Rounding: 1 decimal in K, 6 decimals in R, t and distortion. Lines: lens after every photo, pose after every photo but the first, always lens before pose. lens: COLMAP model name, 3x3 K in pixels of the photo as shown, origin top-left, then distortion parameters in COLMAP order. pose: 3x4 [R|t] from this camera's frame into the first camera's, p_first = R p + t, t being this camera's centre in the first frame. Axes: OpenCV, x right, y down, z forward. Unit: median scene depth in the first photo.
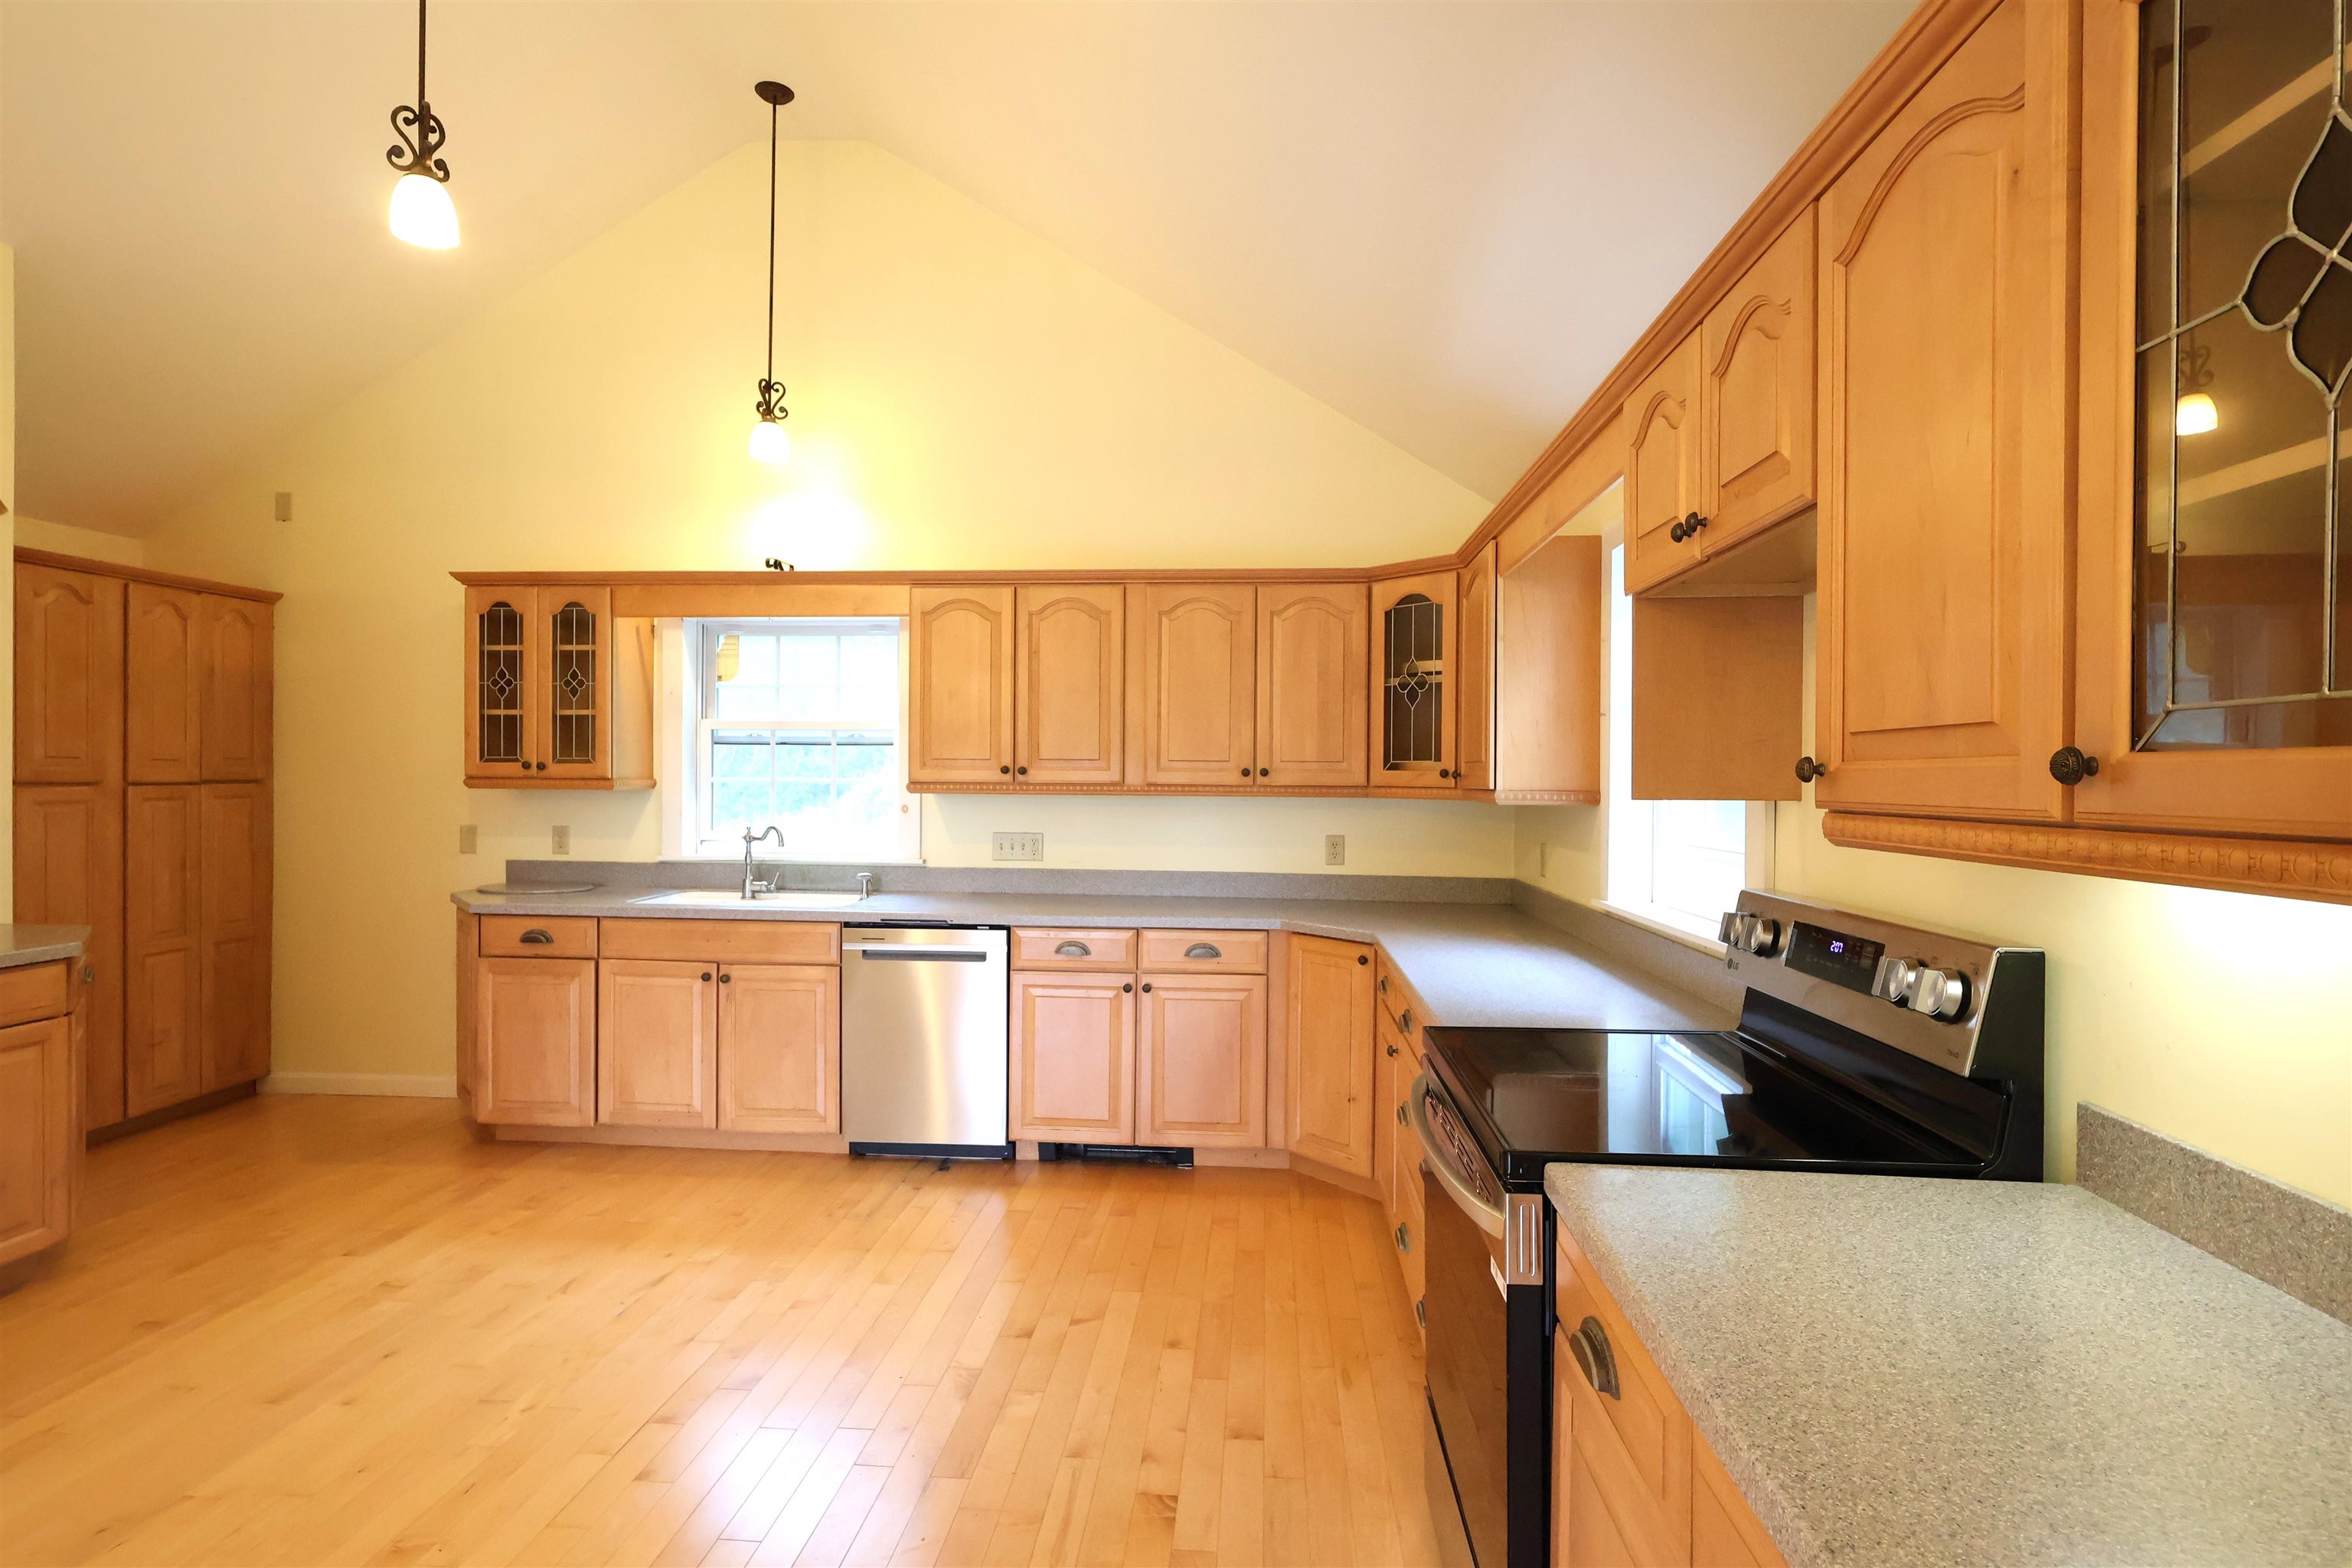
lens RADIAL K [[1158.1, 0, 1182.3], [0, 1158.1, 782.7], [0, 0, 1]] dist [0.000286, 0.000388]
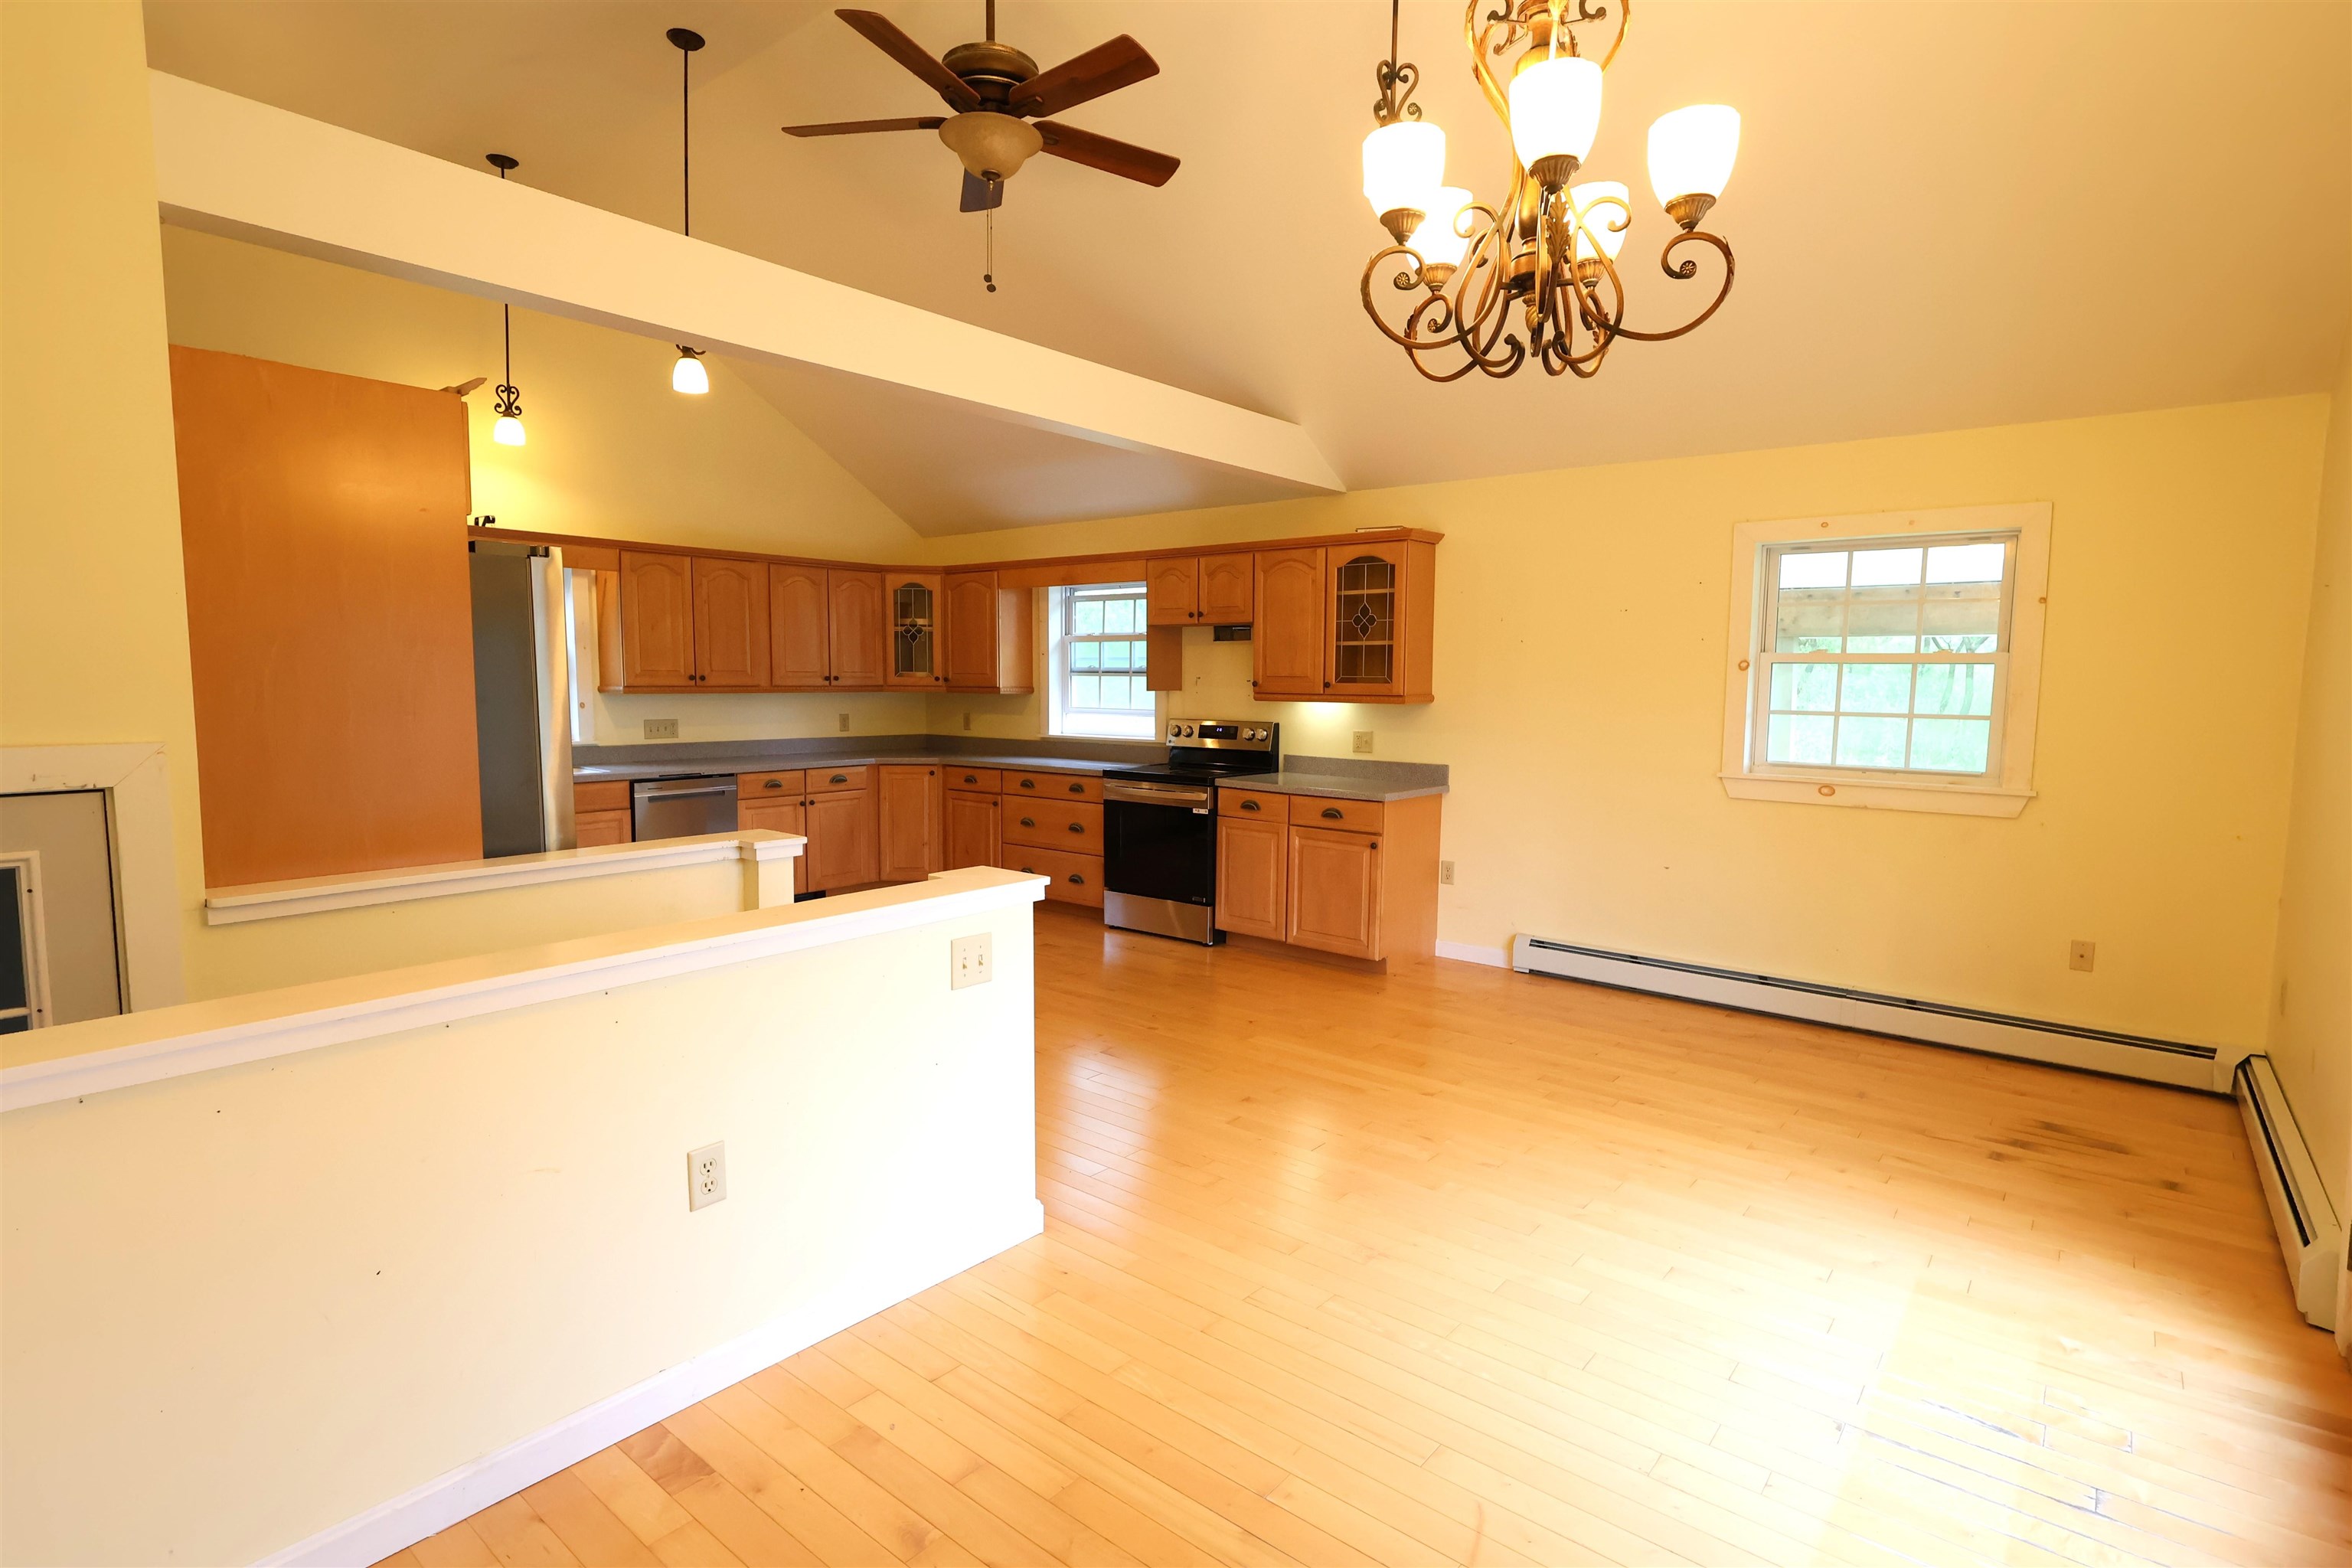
lens RADIAL K [[1164.0, 0, 1200.4], [0, 1164.0, 783.0], [0, 0, 1]] dist [0.002895, 0.000588]
pose [[0.563723, -0.079340, 0.822144, -1.072520], [0.001414, 0.995467, 0.095097, -0.017977], [-0.825962, -0.052445, 0.561280, -0.445064]]
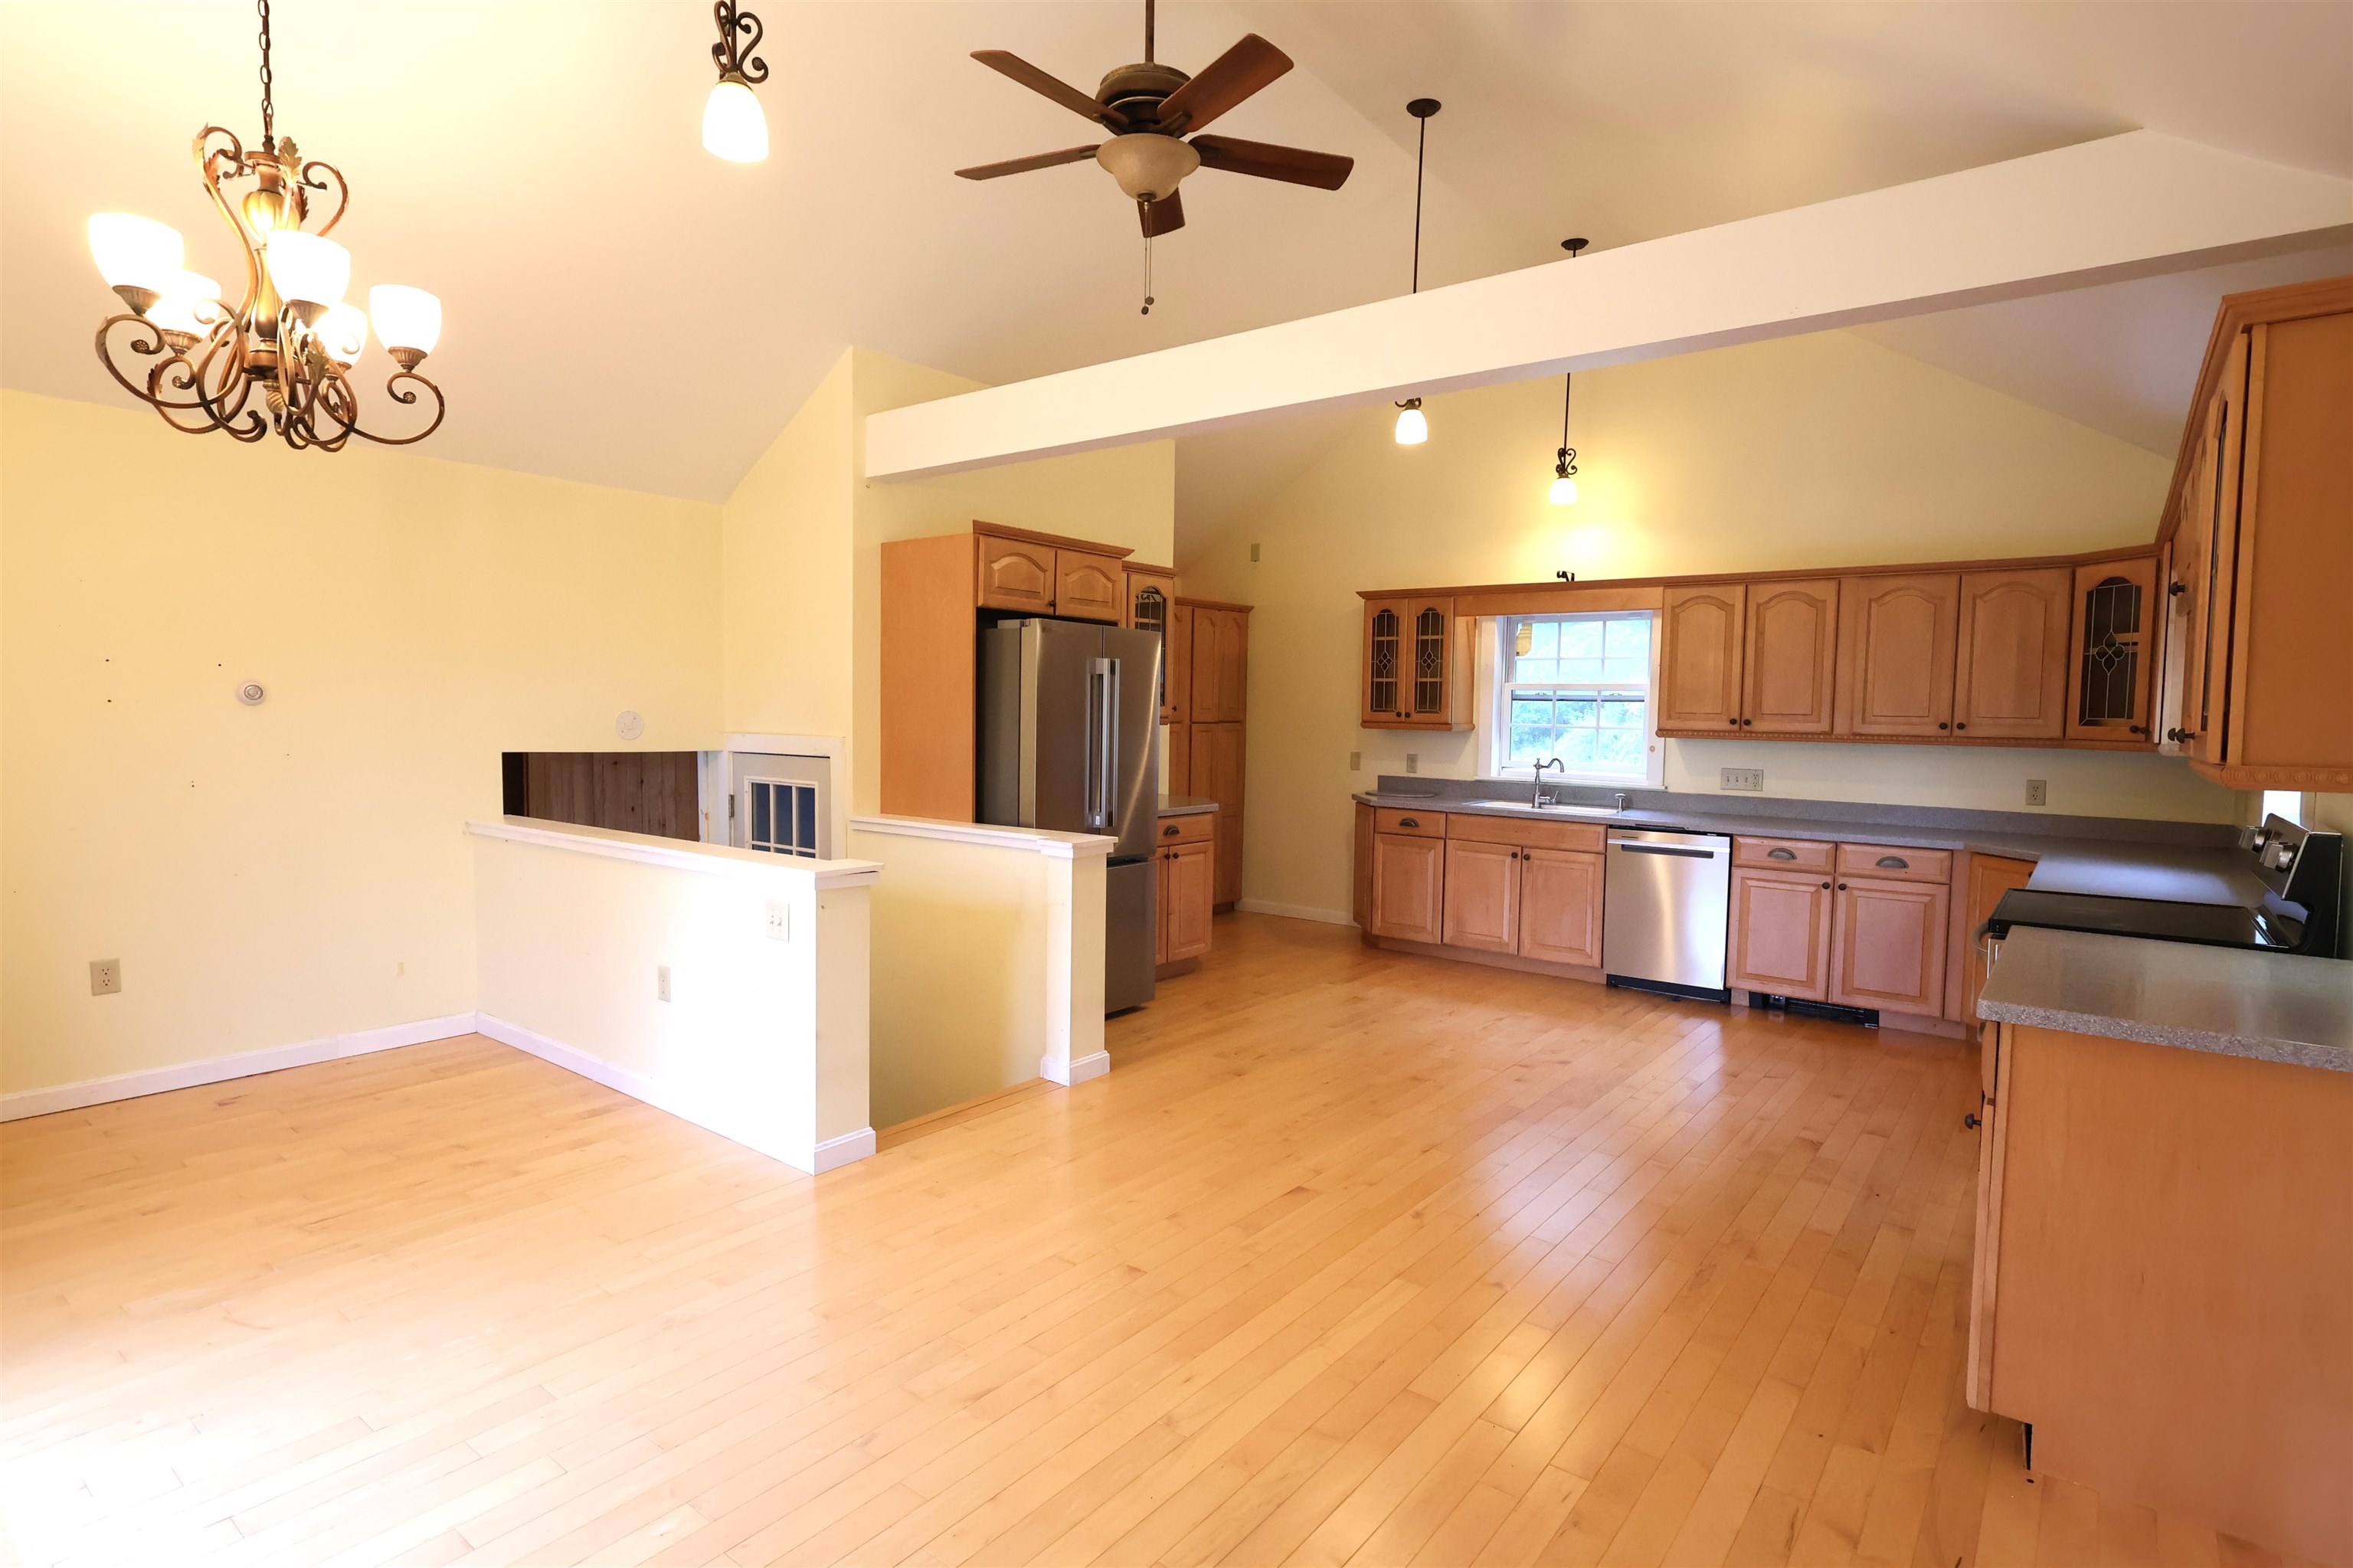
lens RADIAL K [[1199.9, 0, 1177.5], [0, 1199.9, 778.5], [0, 0, 1]] dist [0.000516, 0.001005]
pose [[0.832438, 0.039688, -0.552695, 0.085018], [-0.014884, 0.998673, 0.049295, -0.003962], [0.553918, -0.032809, 0.831924, -0.533595]]
